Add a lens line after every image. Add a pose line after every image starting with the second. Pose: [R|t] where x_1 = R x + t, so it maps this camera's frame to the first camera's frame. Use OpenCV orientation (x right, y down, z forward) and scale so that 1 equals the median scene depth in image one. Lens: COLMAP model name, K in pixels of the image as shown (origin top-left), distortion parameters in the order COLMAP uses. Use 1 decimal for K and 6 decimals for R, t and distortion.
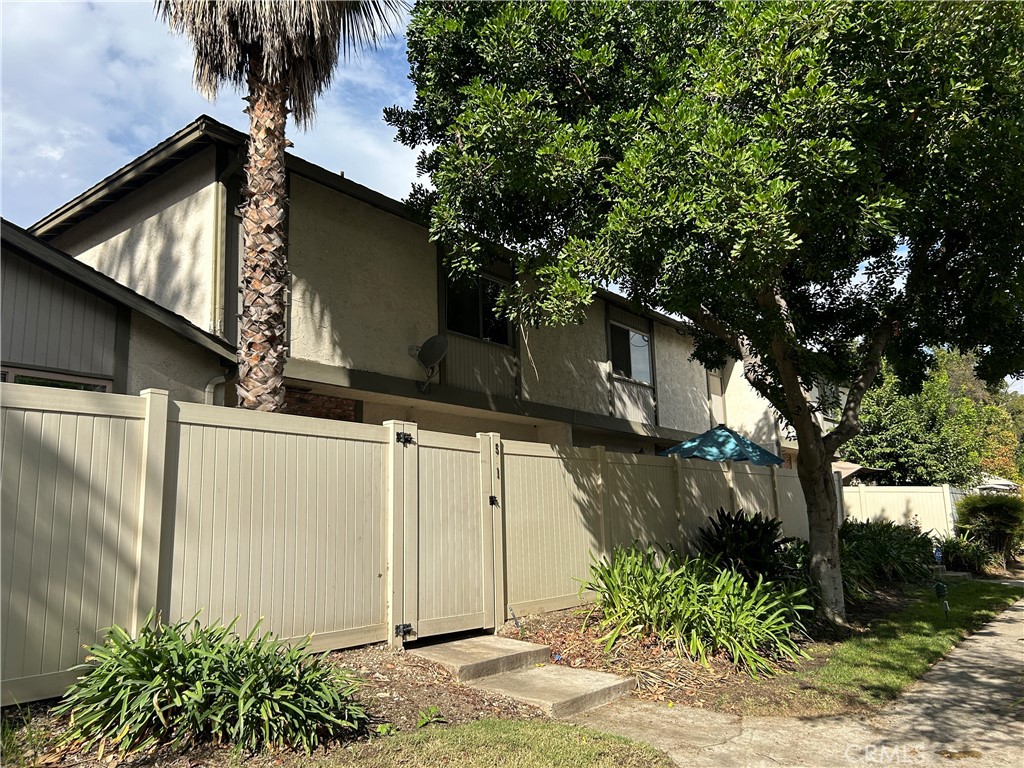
lens RADIAL K [[774.0, 0, 504.5], [0, 774.0, 387.8], [0, 0, 1]] dist [0.045880, -0.047397]
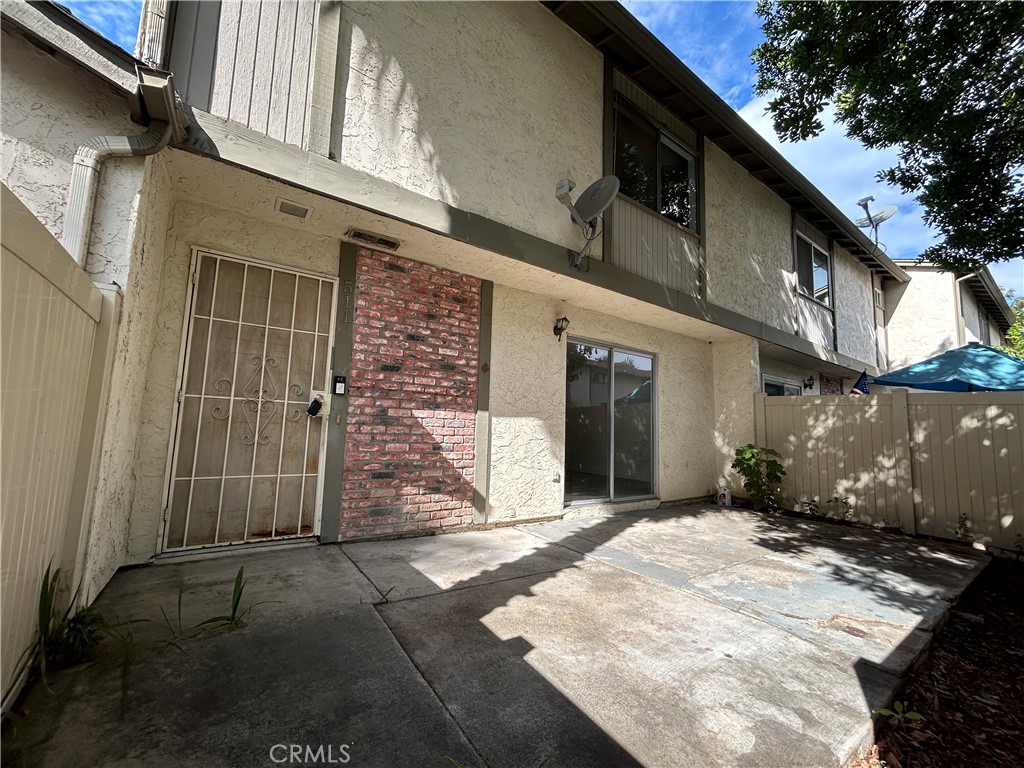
lens RADIAL K [[416.1, 0, 513.5], [0, 416.1, 386.8], [0, 0, 1]] dist [-0.001921, -0.000761]
pose [[0.963202, 0.035049, -0.266485, -0.059568], [-0.012849, 0.996332, 0.084597, 0.081944], [0.268472, -0.078060, 0.960119, 0.636622]]
